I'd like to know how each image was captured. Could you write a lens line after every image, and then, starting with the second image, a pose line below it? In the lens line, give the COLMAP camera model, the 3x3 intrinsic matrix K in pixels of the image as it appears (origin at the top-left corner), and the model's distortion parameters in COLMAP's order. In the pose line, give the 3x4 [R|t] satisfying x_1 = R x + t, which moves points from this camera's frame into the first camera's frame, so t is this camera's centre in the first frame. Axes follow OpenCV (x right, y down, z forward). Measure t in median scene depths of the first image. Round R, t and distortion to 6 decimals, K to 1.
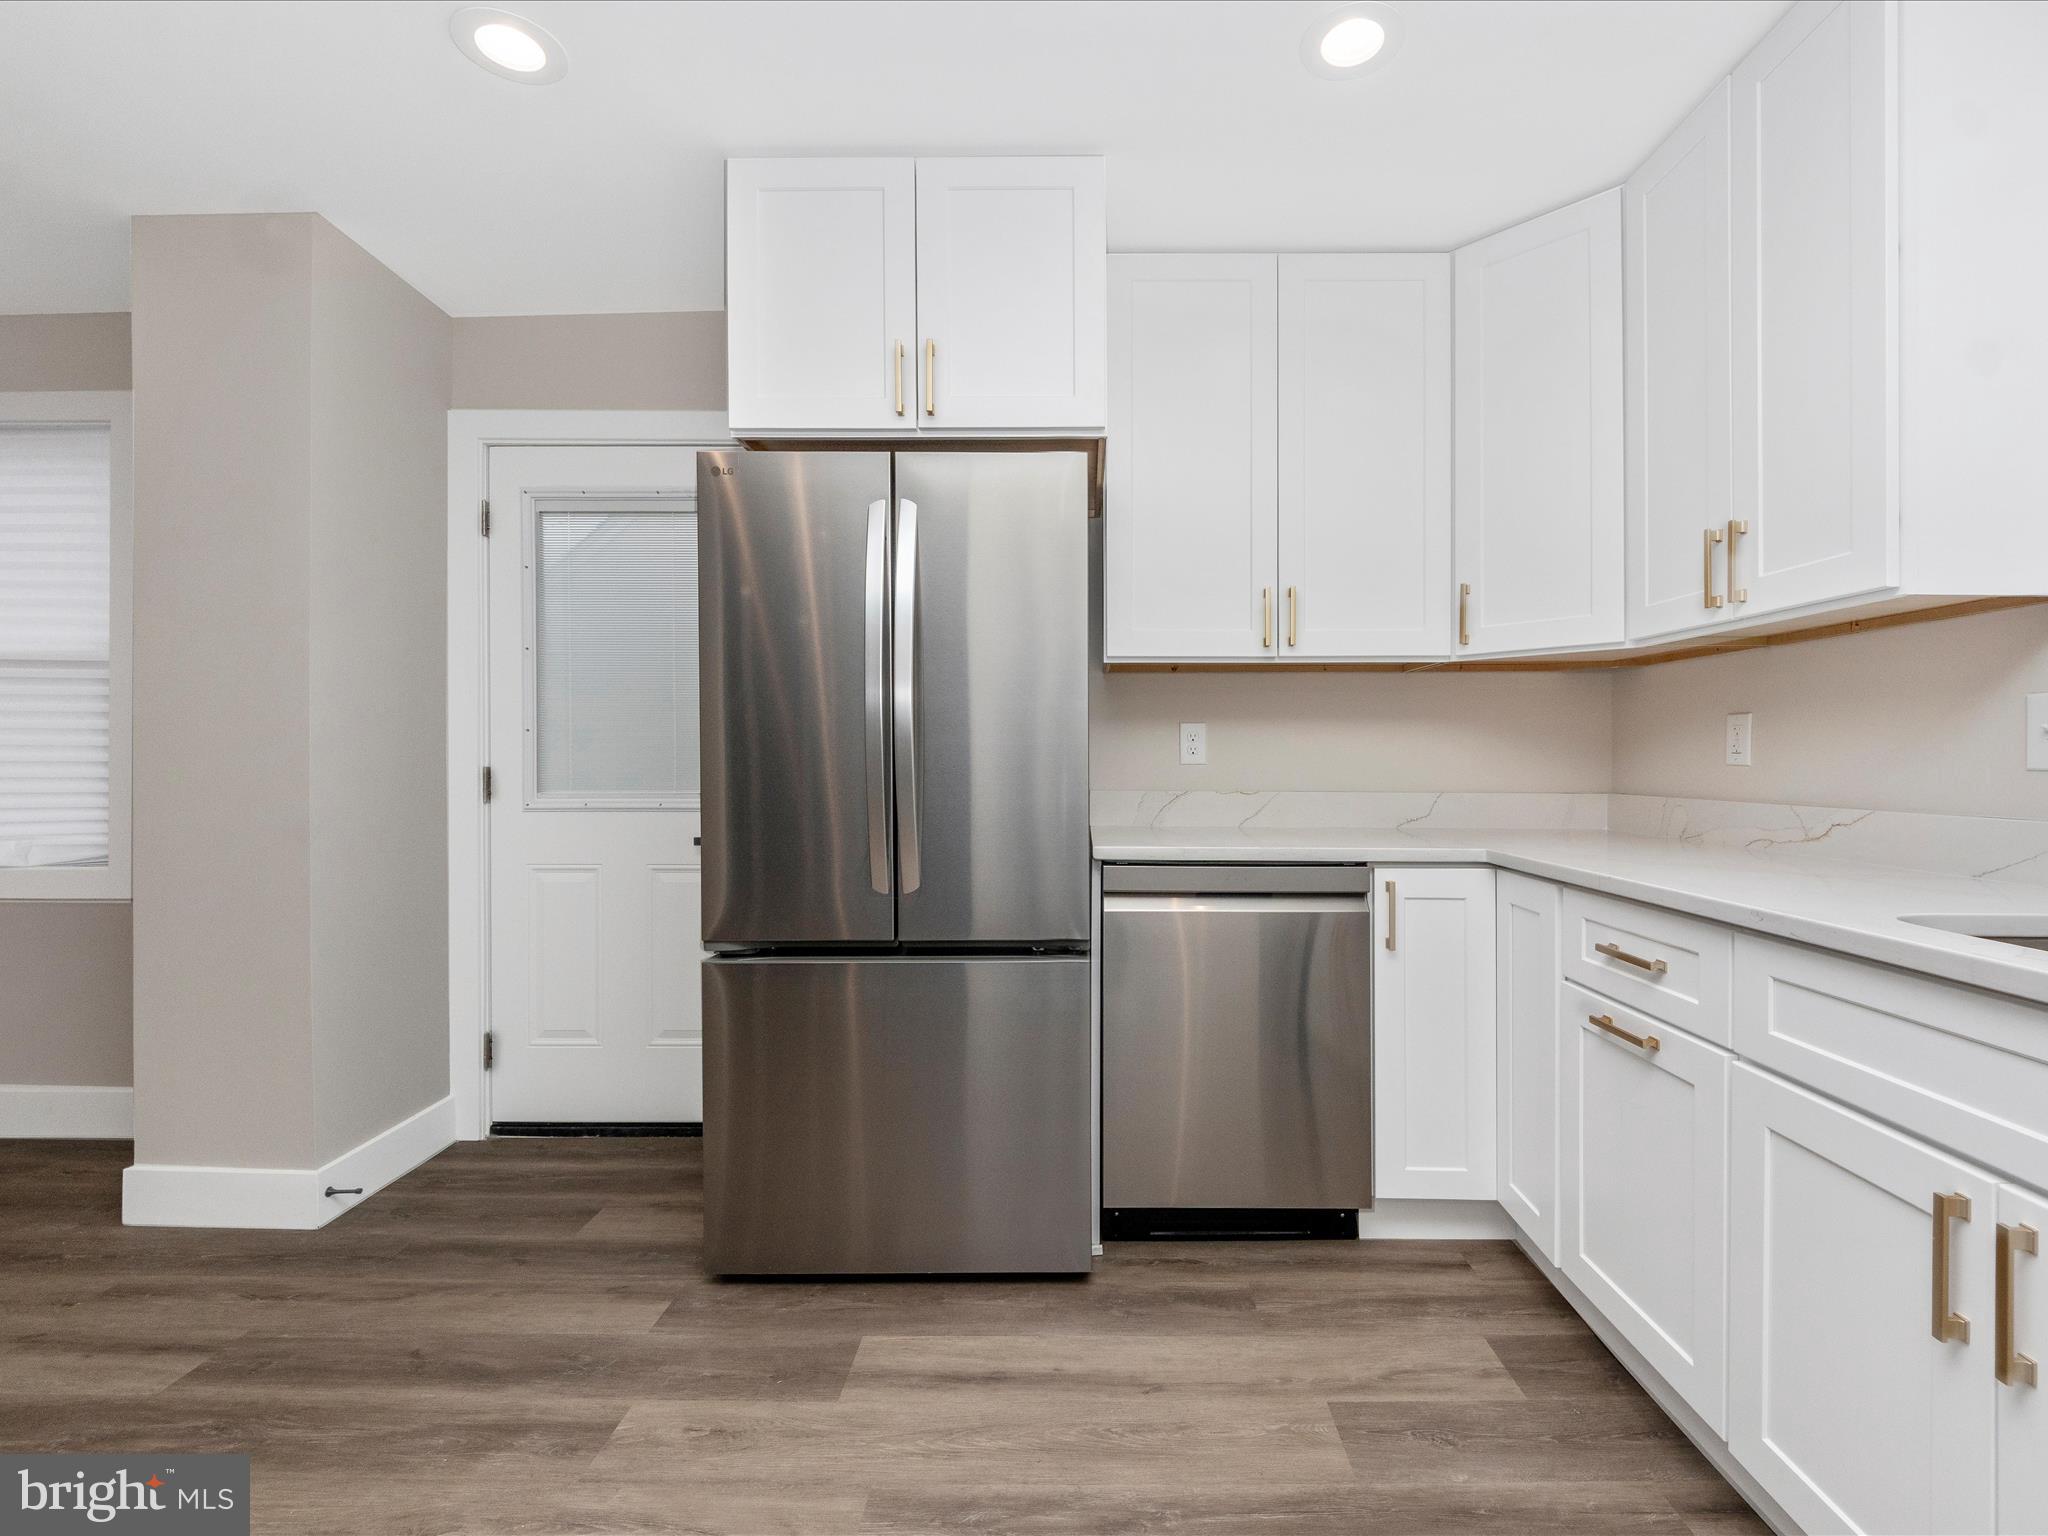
lens RADIAL K [[873.3, 0, 1050.4], [0, 873.3, 759.1], [0, 0, 1]] dist [0.015646, -0.011969]
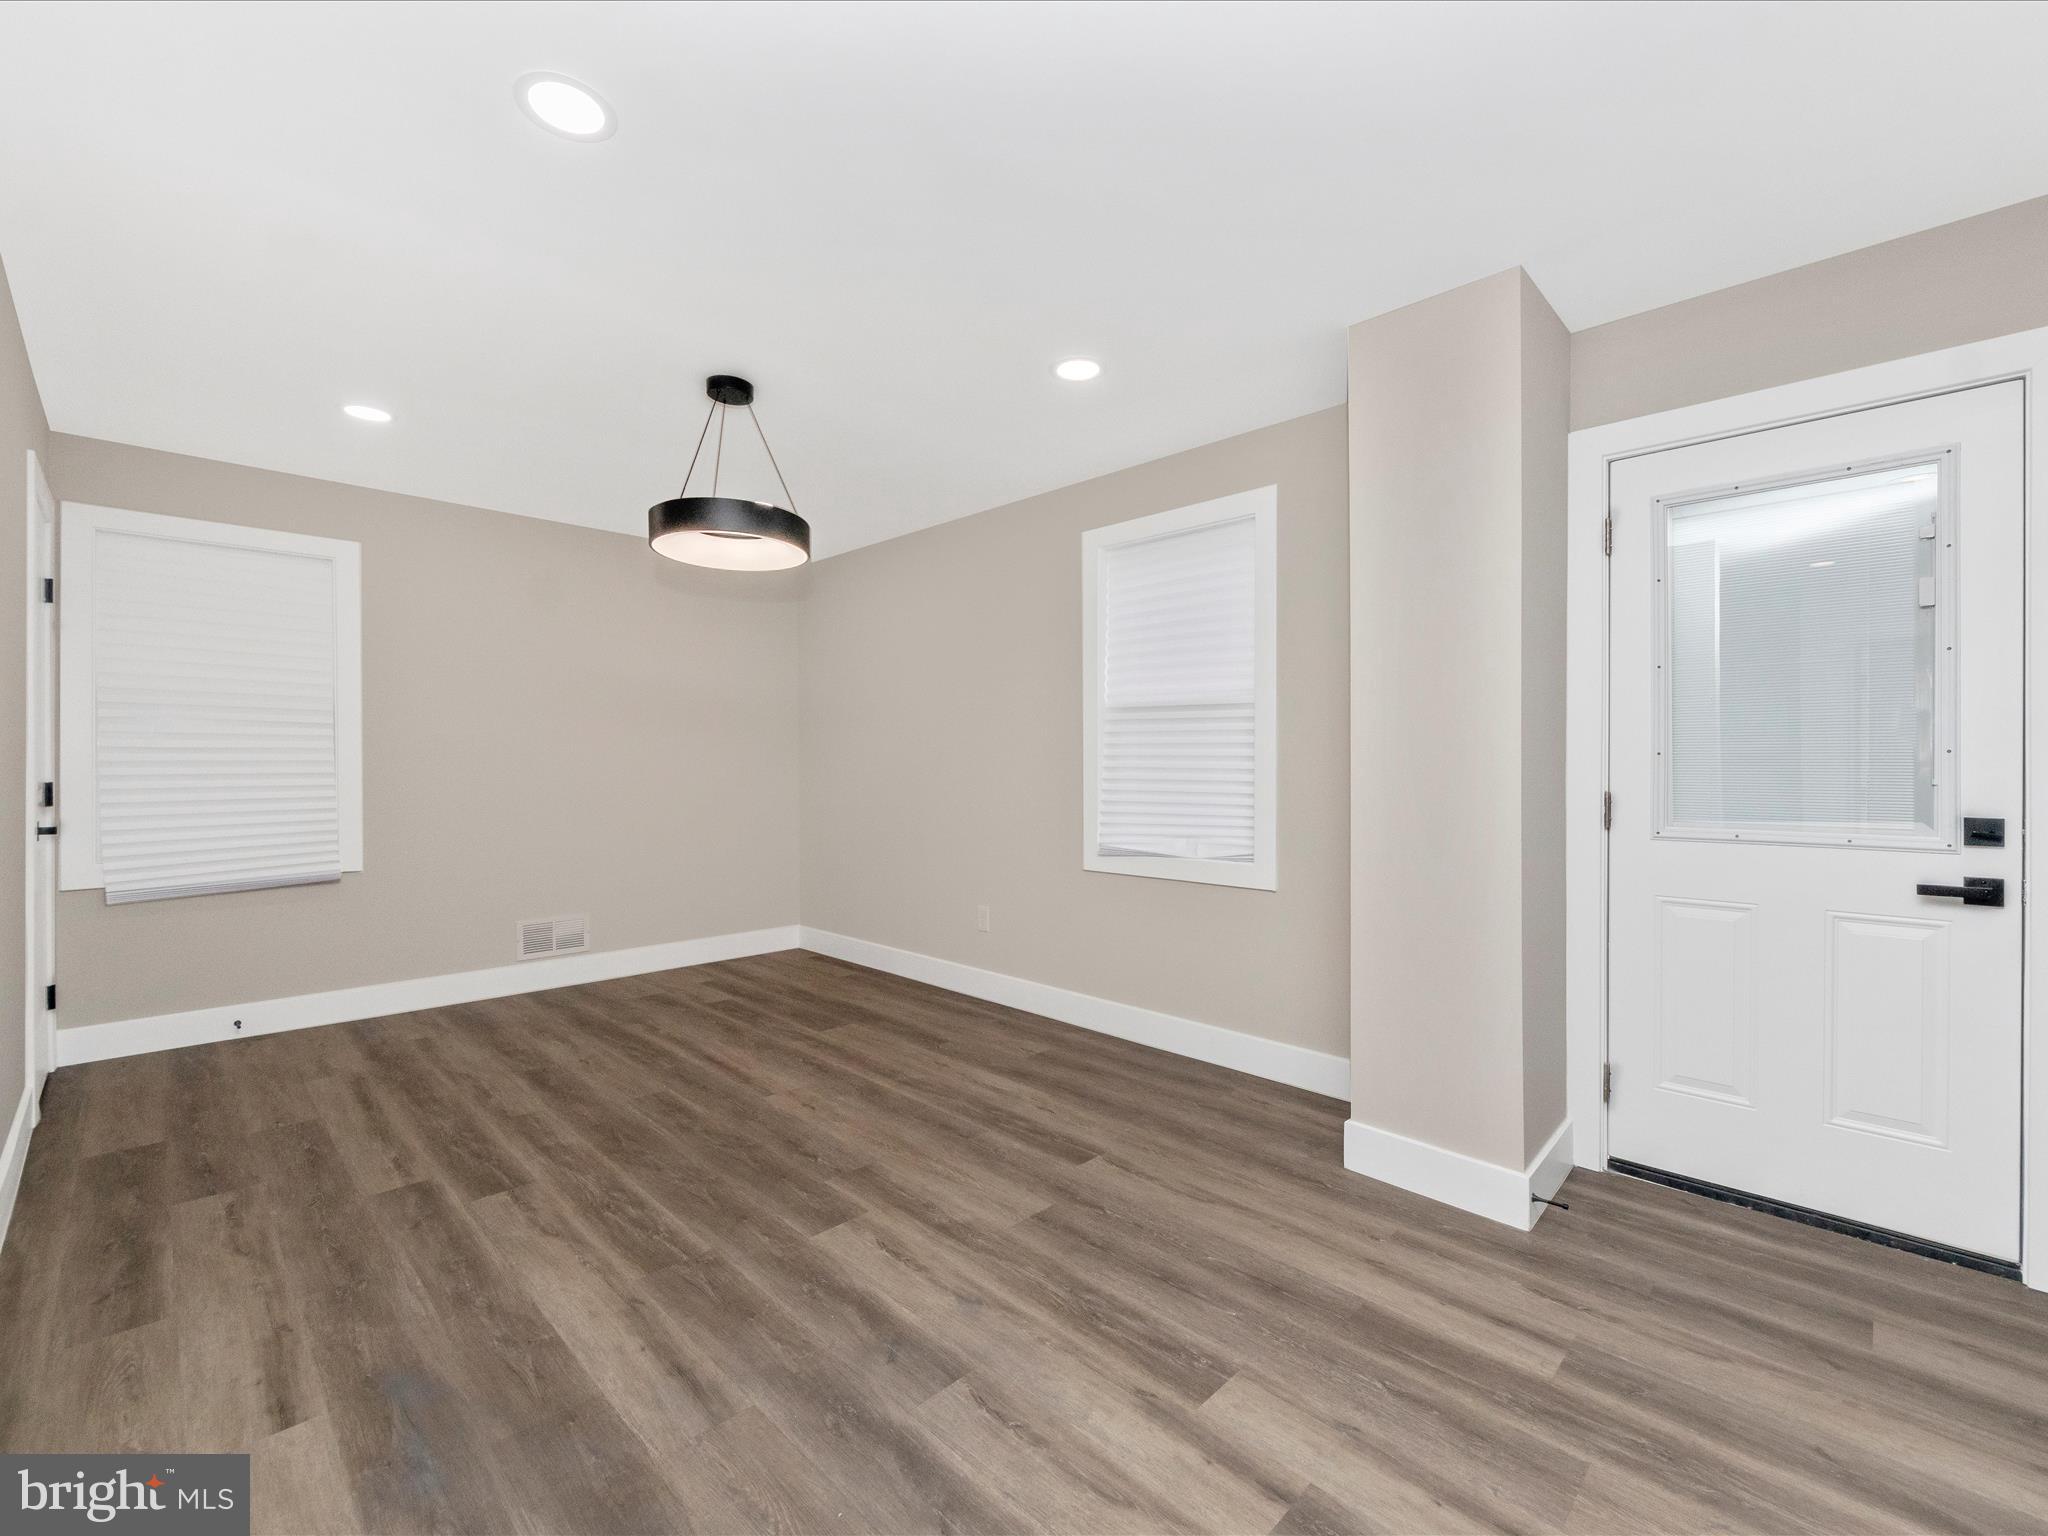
lens RADIAL K [[854.4, 0, 1034.0], [0, 854.4, 763.8], [0, 0, 1]] dist [0.008308, -0.009658]
pose [[0.727388, -0.001252, -0.686226, -0.611868], [-0.004623, 0.999967, -0.006725, -0.016153], [0.686211, 0.008064, 0.727358, -0.169415]]
